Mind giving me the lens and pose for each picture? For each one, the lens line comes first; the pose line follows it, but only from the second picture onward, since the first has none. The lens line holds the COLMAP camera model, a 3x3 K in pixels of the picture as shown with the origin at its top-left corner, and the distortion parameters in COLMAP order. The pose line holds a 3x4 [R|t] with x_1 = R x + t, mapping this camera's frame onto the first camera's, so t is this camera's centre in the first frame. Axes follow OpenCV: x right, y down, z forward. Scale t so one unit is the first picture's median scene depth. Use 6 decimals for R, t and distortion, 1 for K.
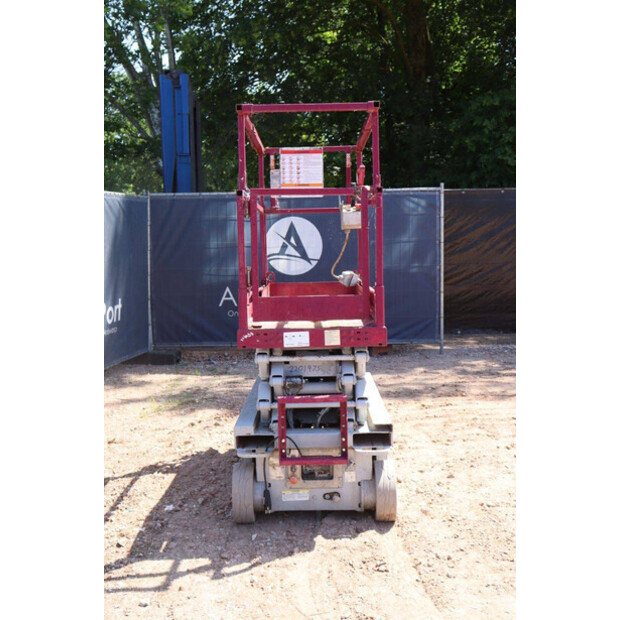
lens RADIAL K [[731.9, 0, 309.2], [0, 731.9, 308.8], [0, 0, 1]] dist [-0.019769, 0.000000]
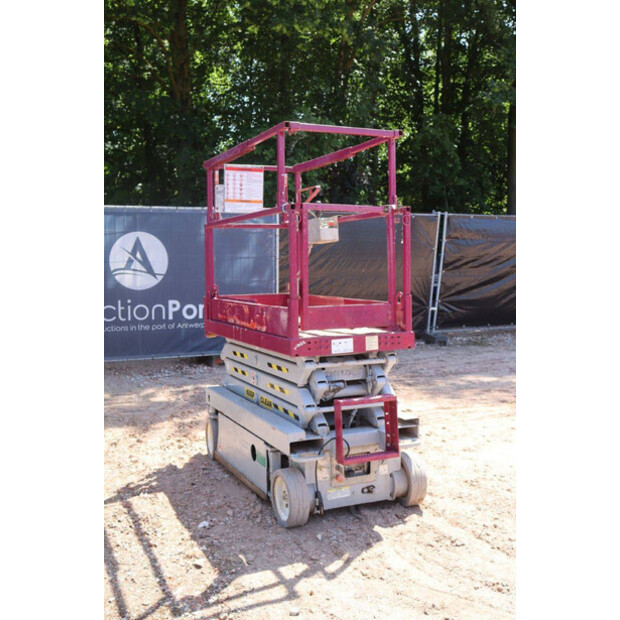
lens RADIAL K [[693.2, 0, 310.1], [0, 693.2, 310.7], [0, 0, 1]] dist [-0.046797, 0.000000]
pose [[0.912022, -0.020736, 0.409616, -0.467465], [0.028199, 0.999528, -0.012186, 0.001459], [-0.409170, 0.022664, 0.912177, 0.097367]]
